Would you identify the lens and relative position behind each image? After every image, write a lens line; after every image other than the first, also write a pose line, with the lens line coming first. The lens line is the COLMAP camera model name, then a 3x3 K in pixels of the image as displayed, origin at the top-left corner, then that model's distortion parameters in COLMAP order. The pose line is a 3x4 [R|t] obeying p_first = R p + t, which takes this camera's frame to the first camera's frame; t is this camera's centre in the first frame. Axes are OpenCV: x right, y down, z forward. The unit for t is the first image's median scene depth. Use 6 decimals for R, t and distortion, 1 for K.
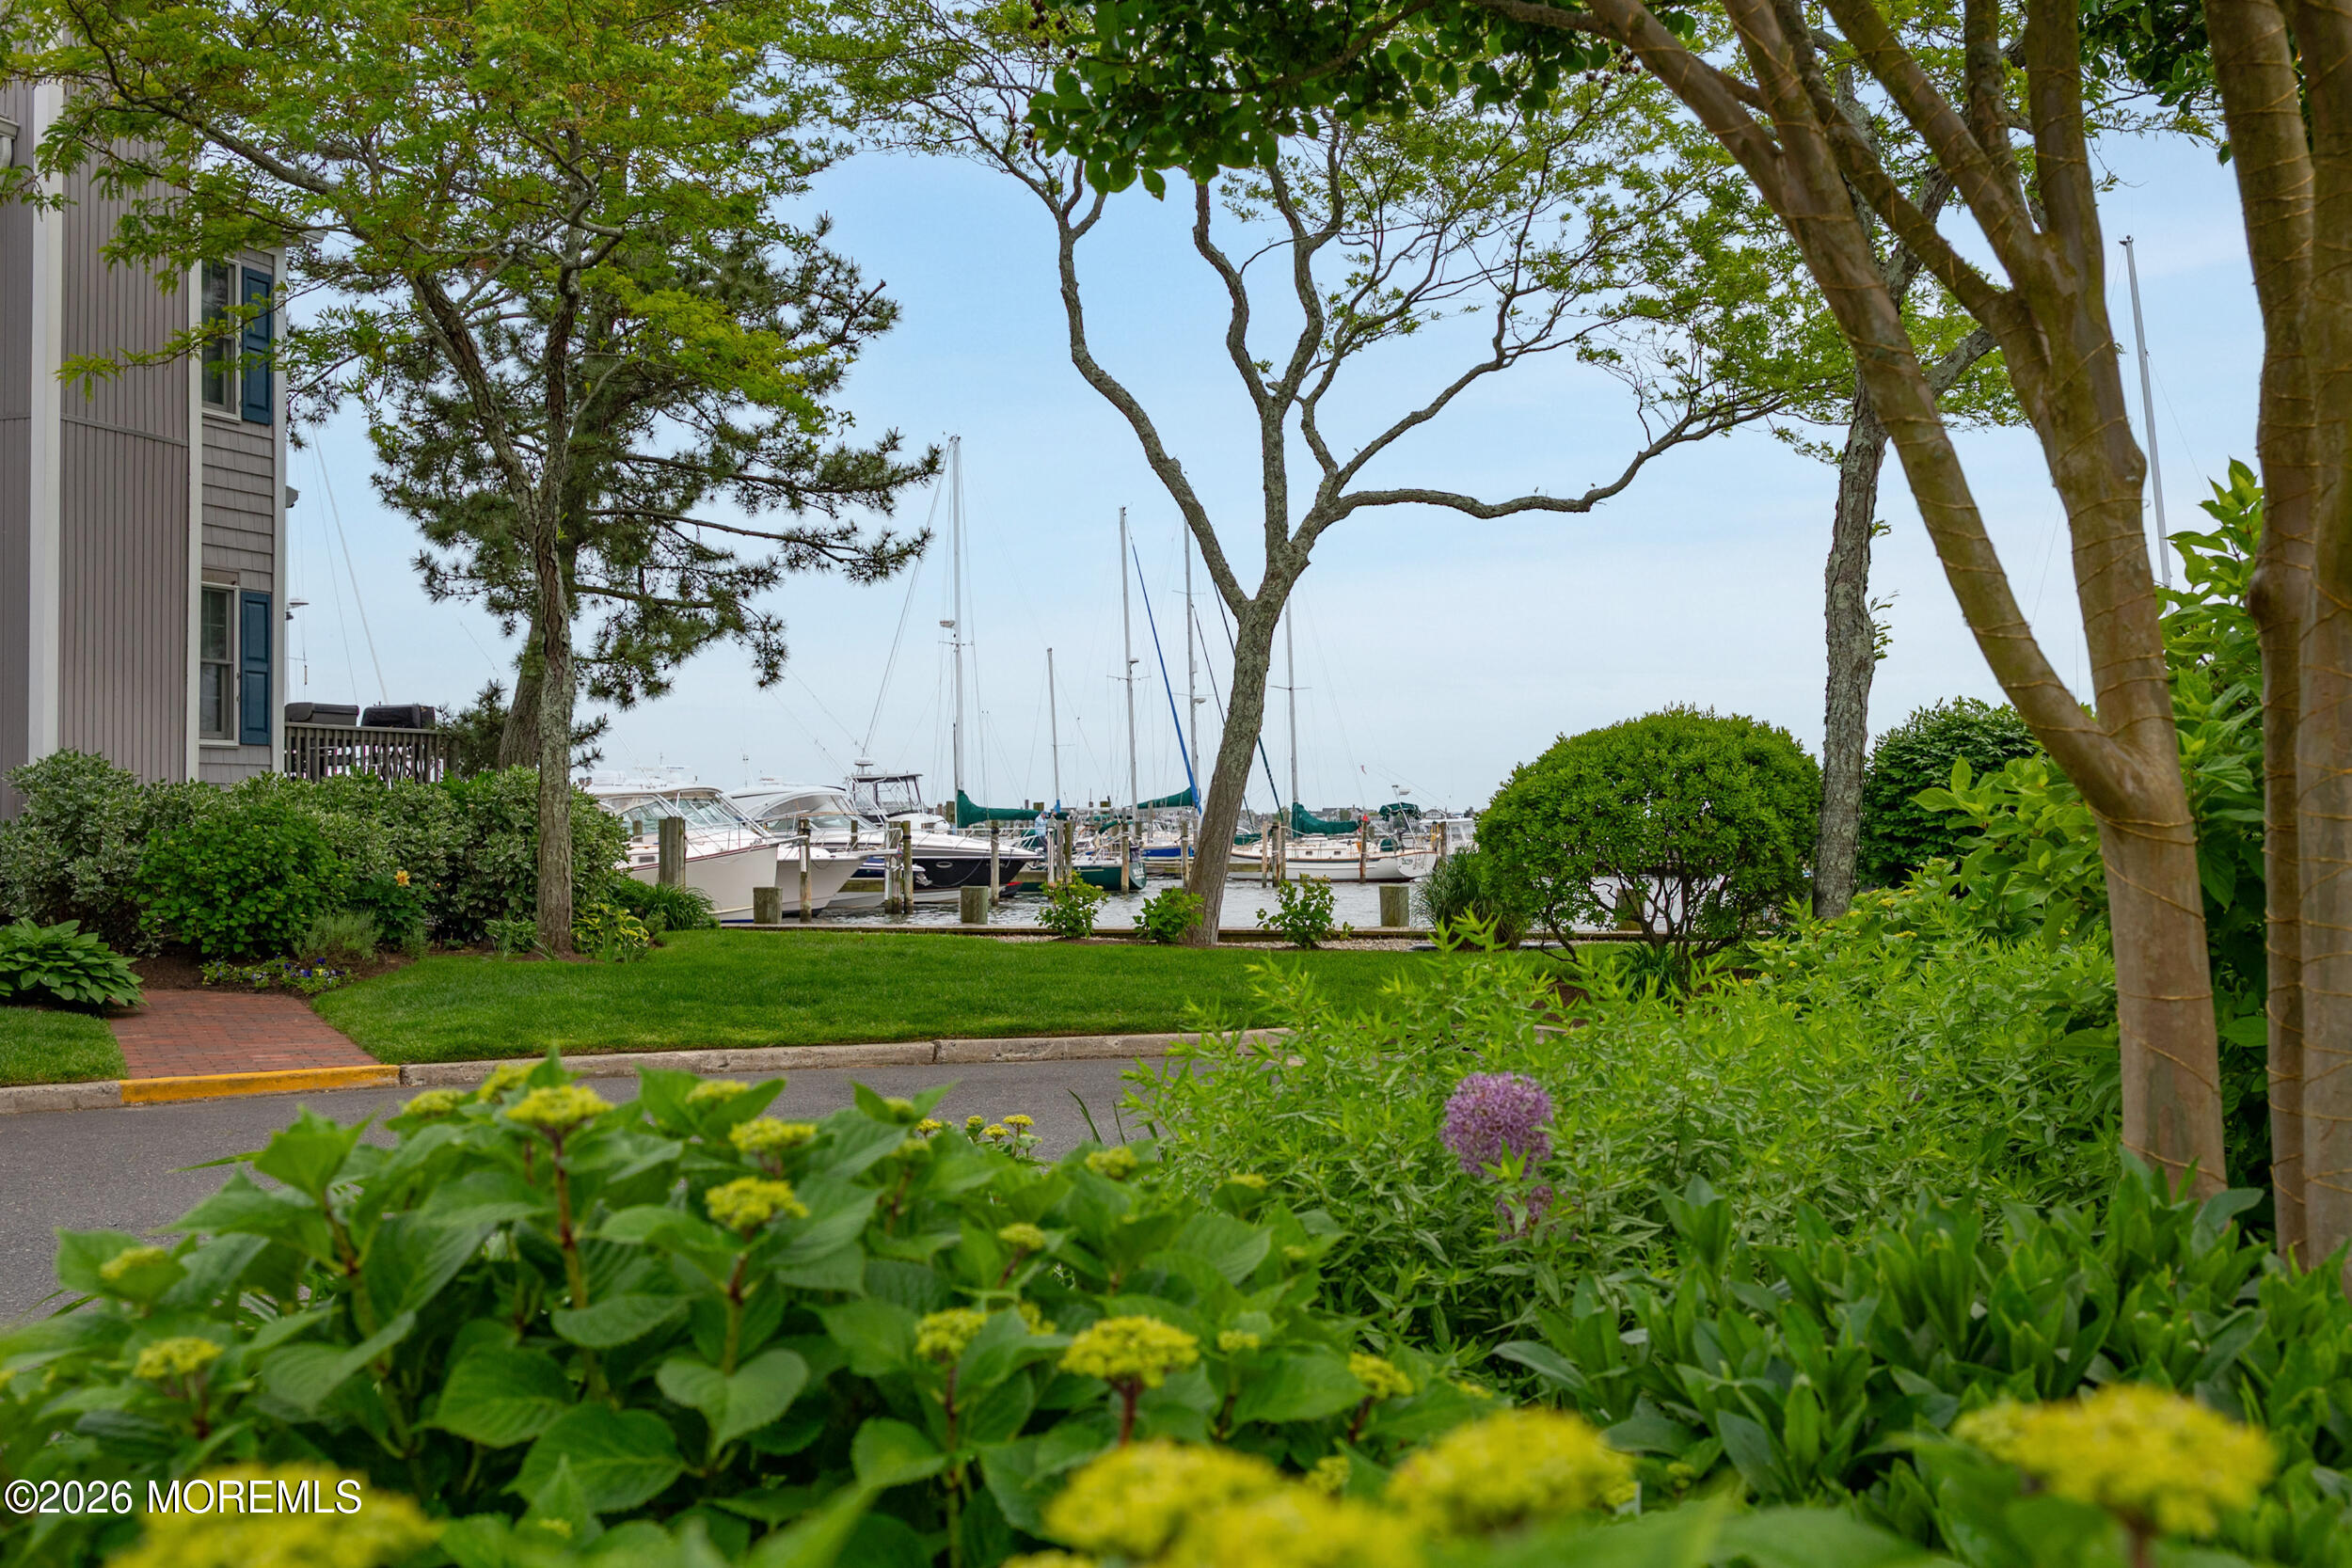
lens RADIAL K [[2271.3, 0, 1302.2], [0, 2271.3, 779.2], [0, 0, 1]] dist [0.012604, 0.000000]
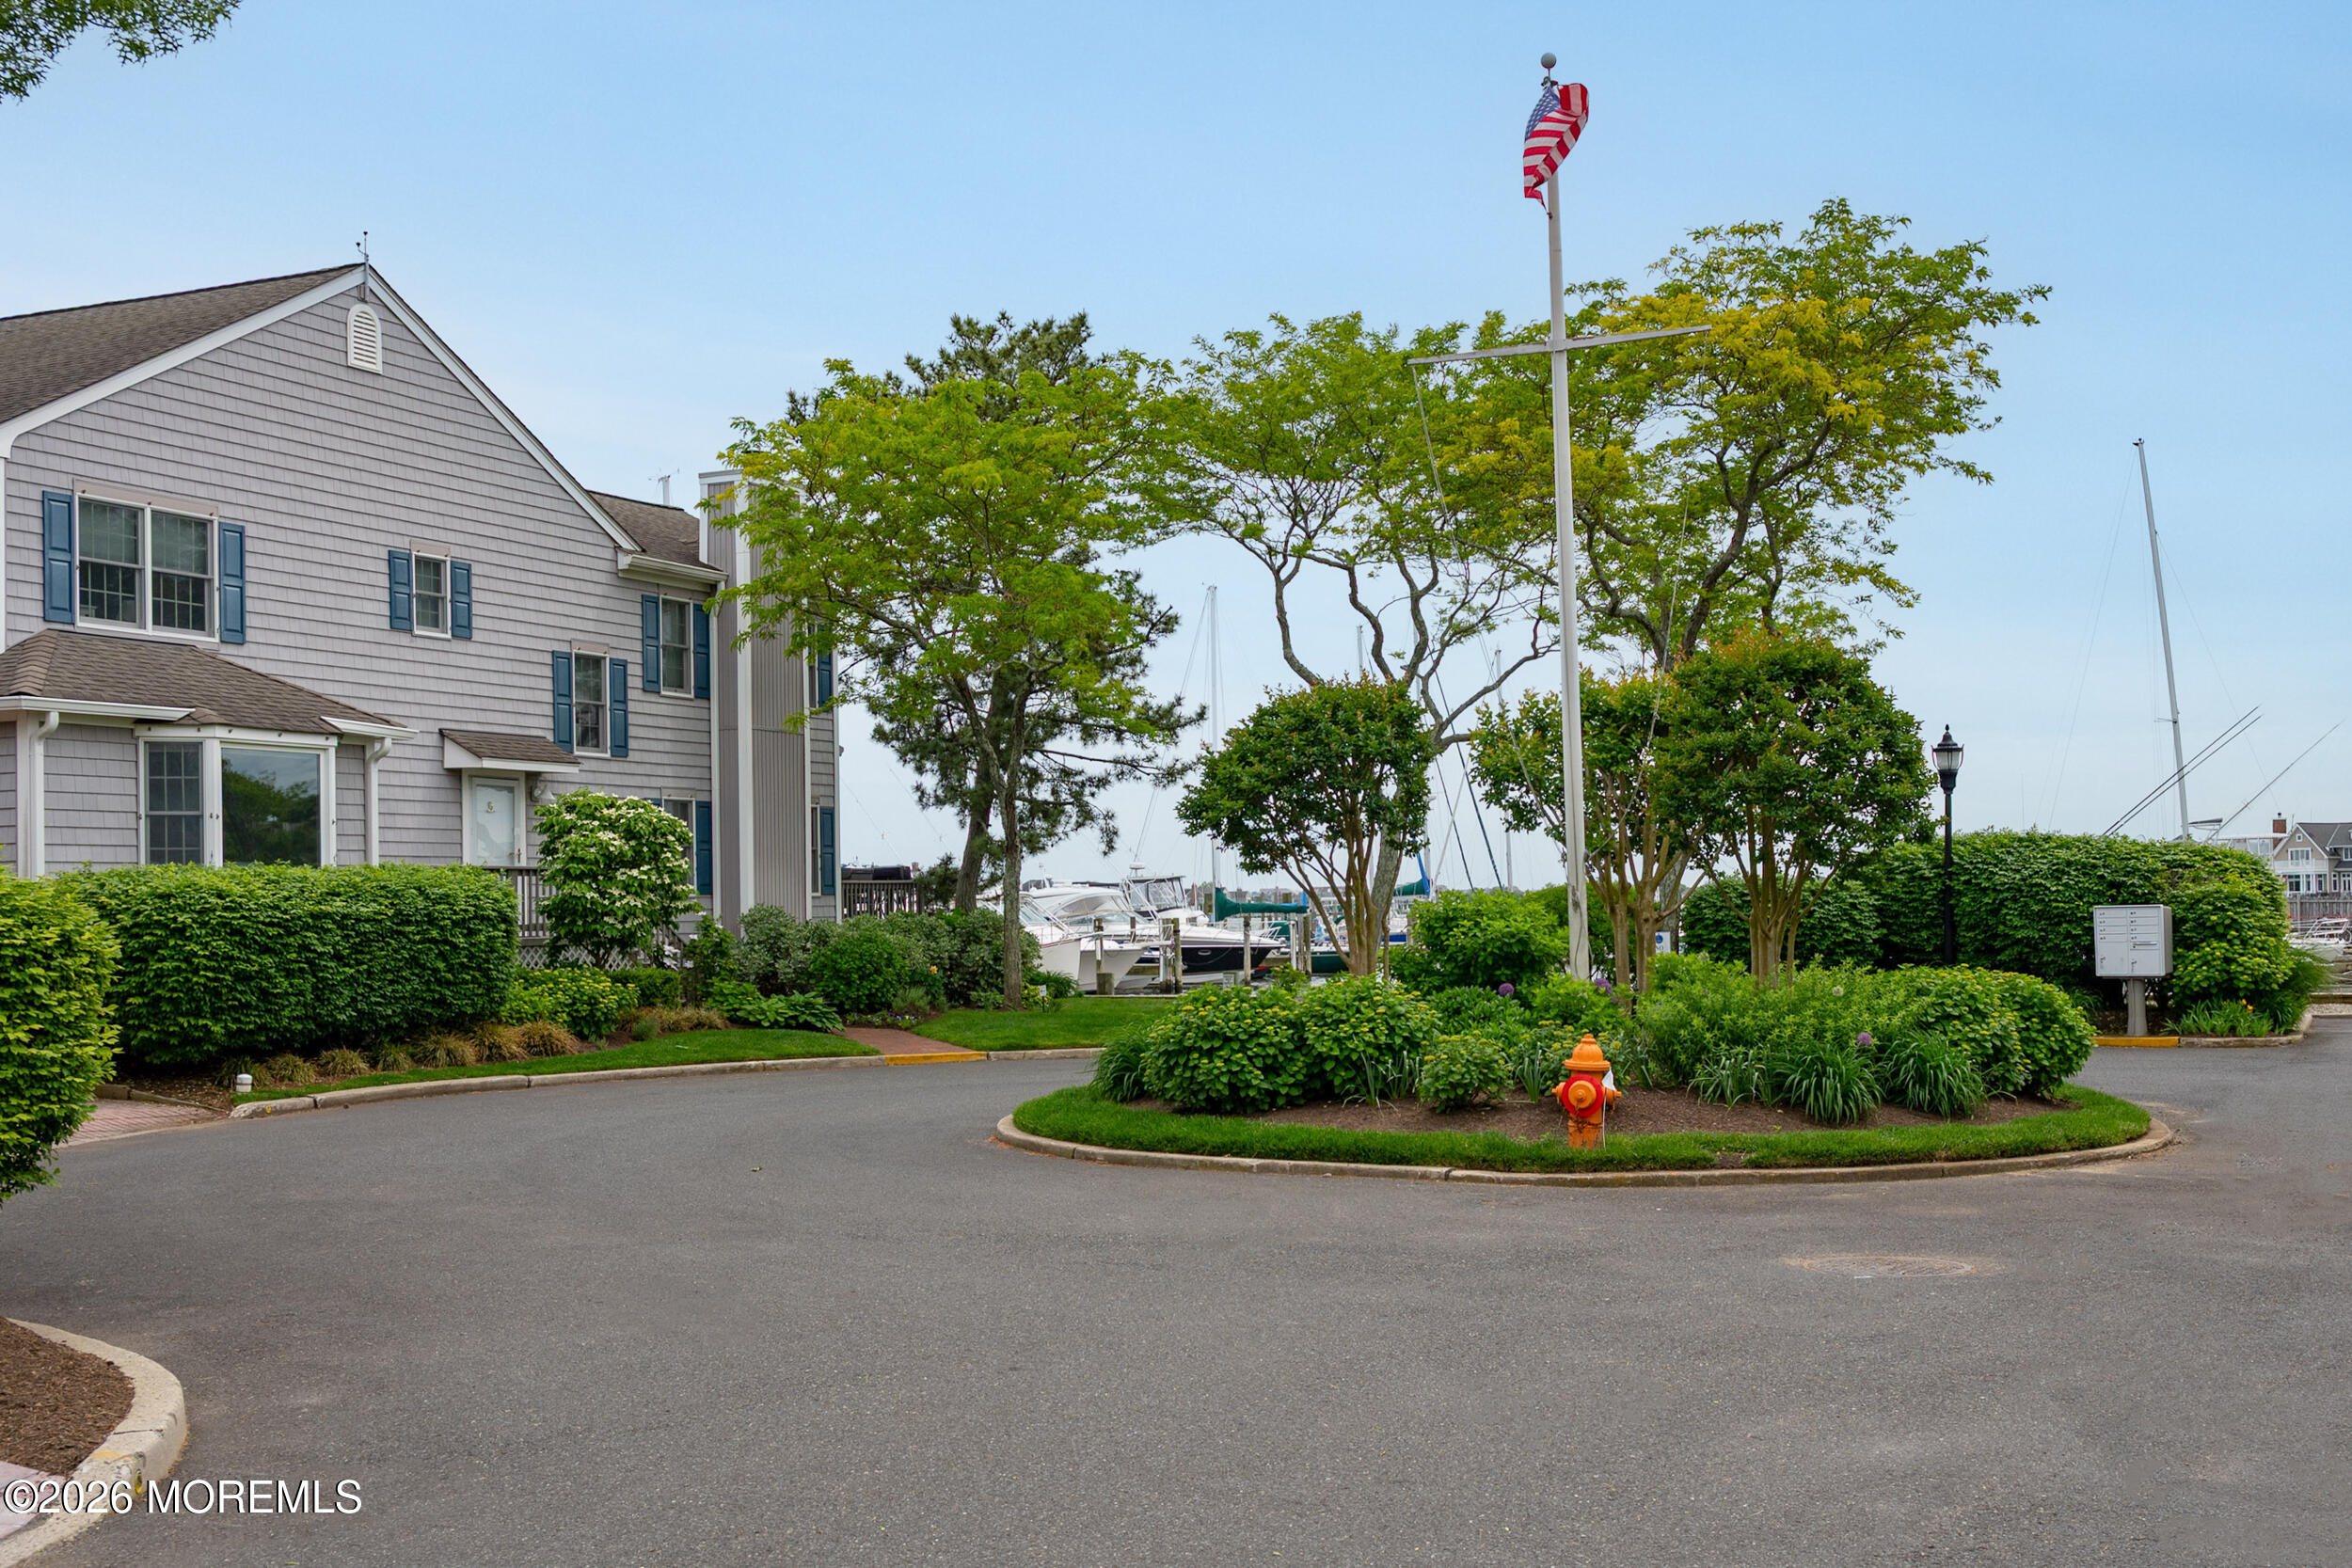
lens RADIAL K [[2216.4, 0, 1185.8], [0, 2216.4, 780.9], [0, 0, 1]] dist [0.016371, 0.000000]
pose [[0.986765, -0.021178, -0.160769, 0.083214], [0.015213, 0.999153, -0.038247, -0.029331], [0.161443, 0.035295, 0.986251, -0.585617]]
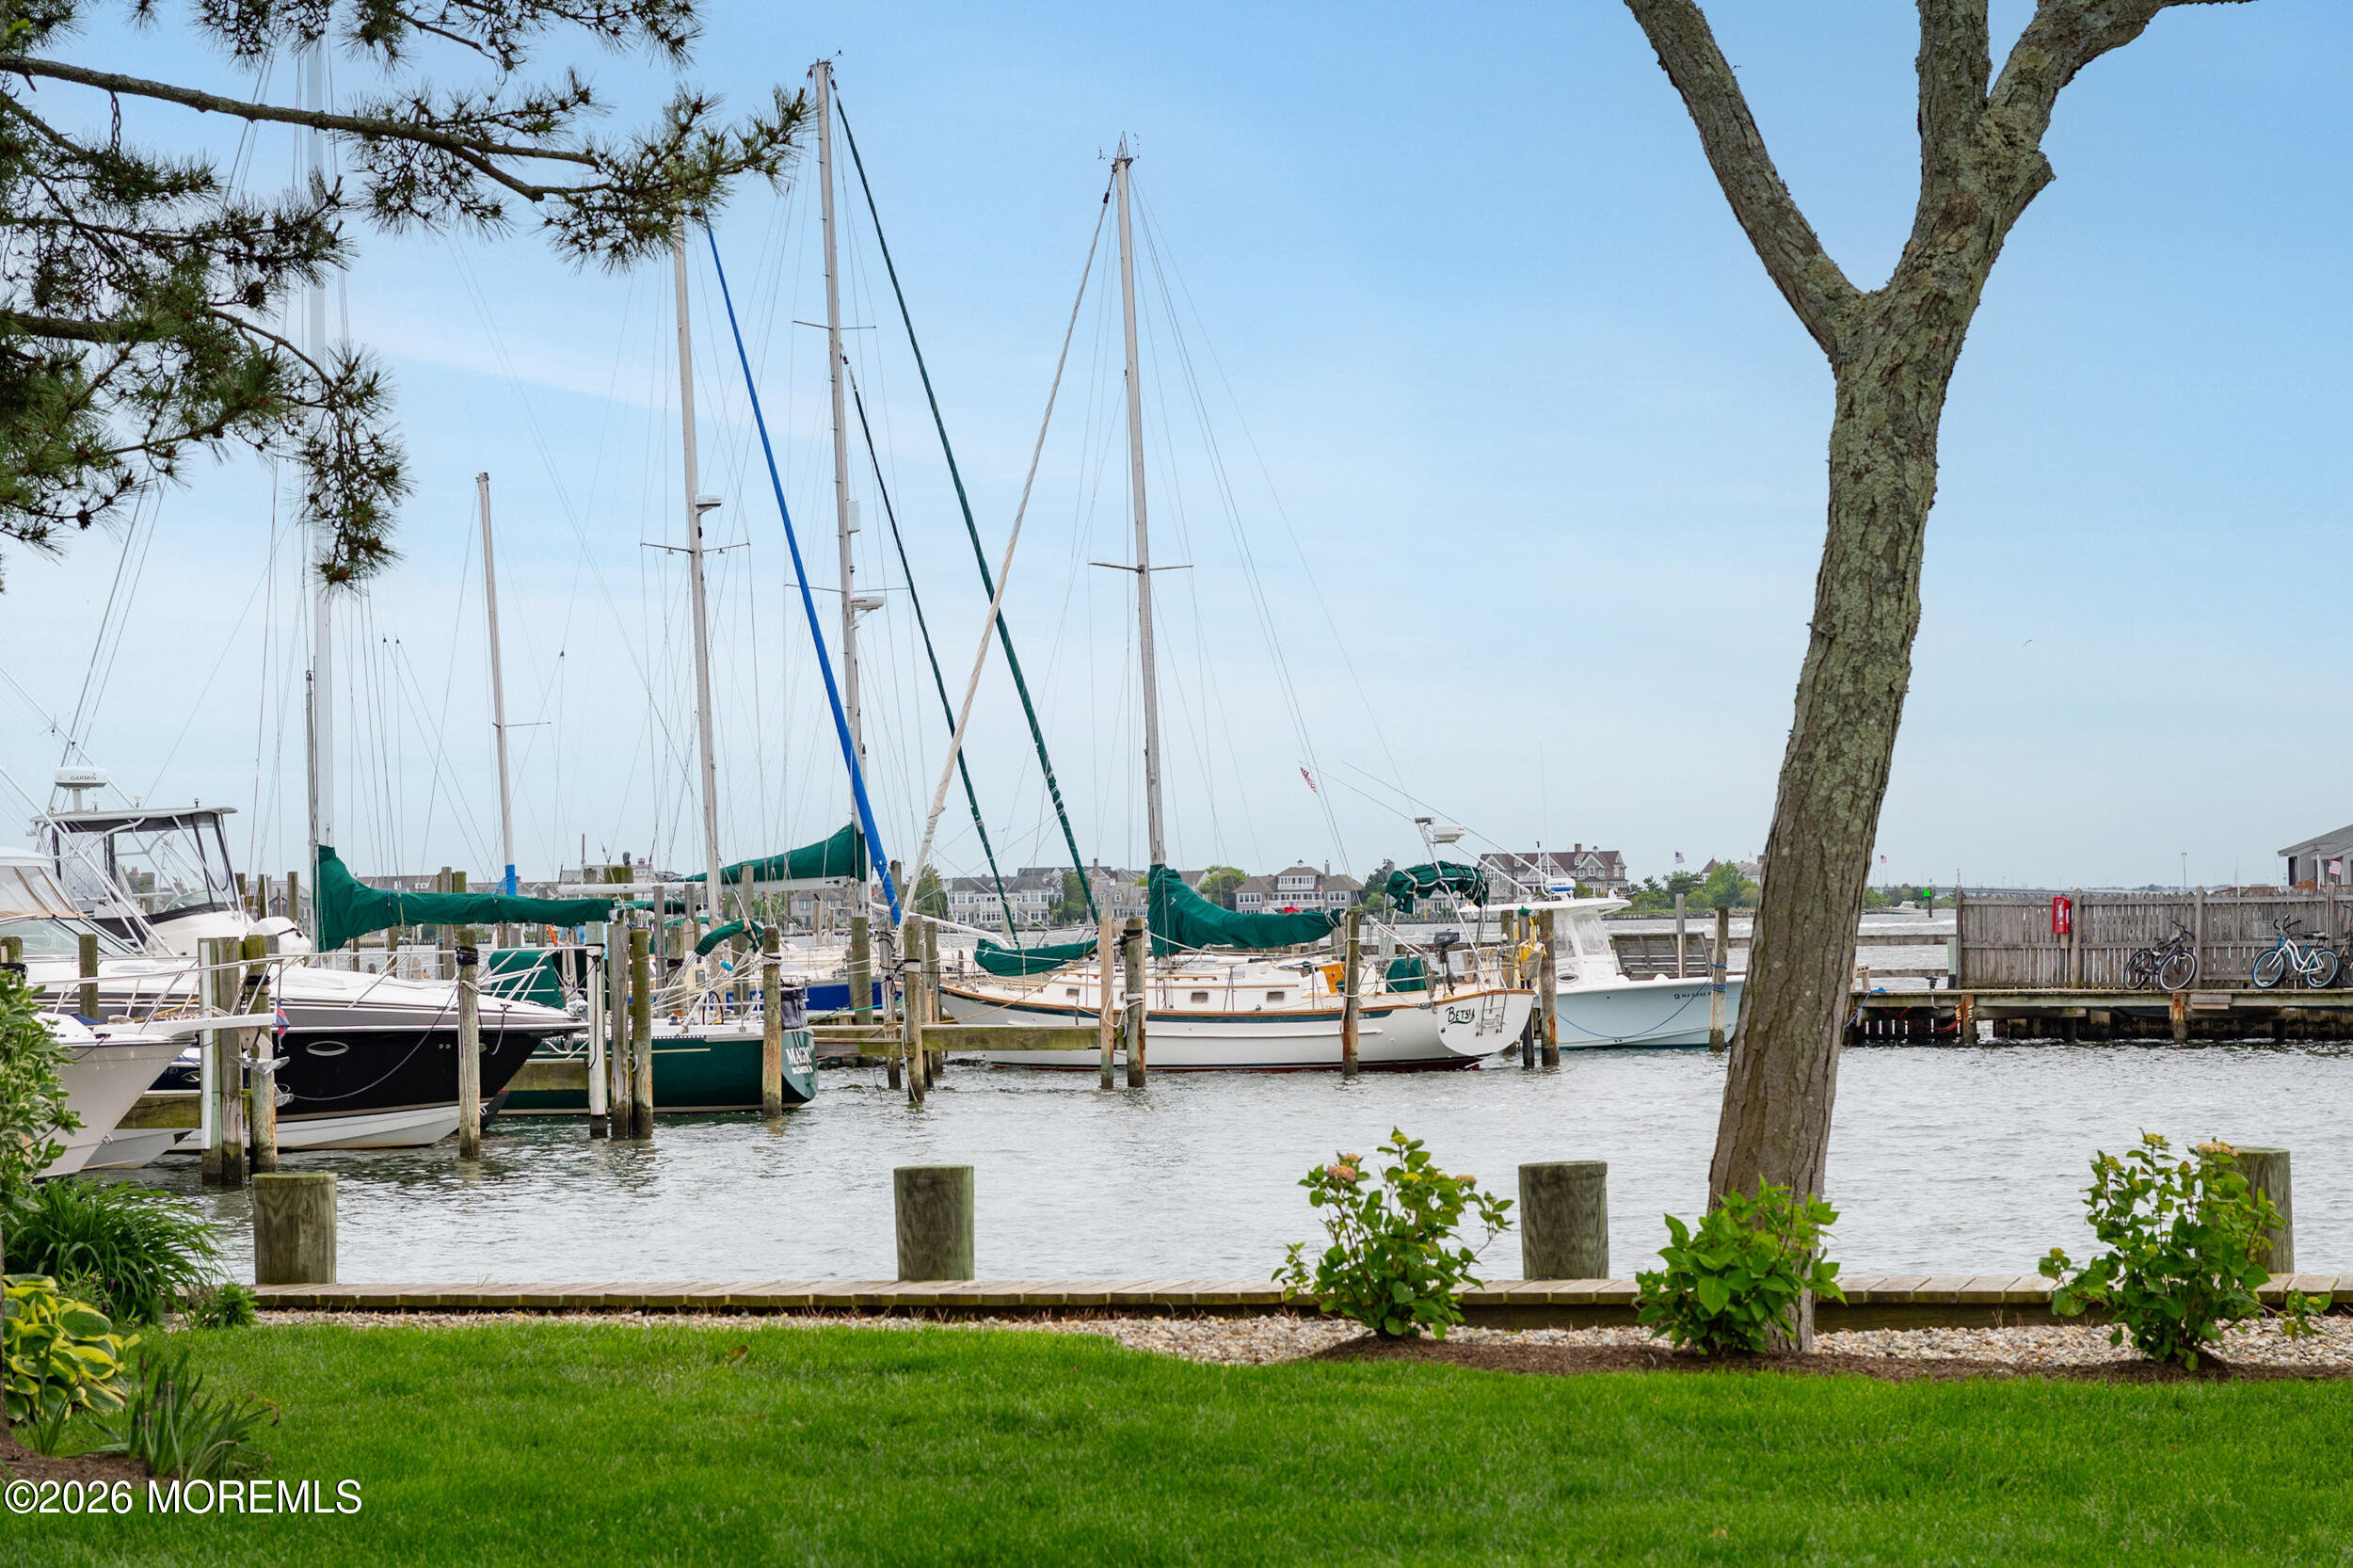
lens RADIAL K [[5715.3, 0, 1175.8], [0, 5715.3, 787.7], [0, 0, 1]] dist [-0.042545, 0.000000]
pose [[0.999645, -0.012610, 0.023457, -0.130254], [0.012656, 0.999918, -0.001805, -0.006822], [-0.023432, 0.002101, 0.999723, 0.165623]]
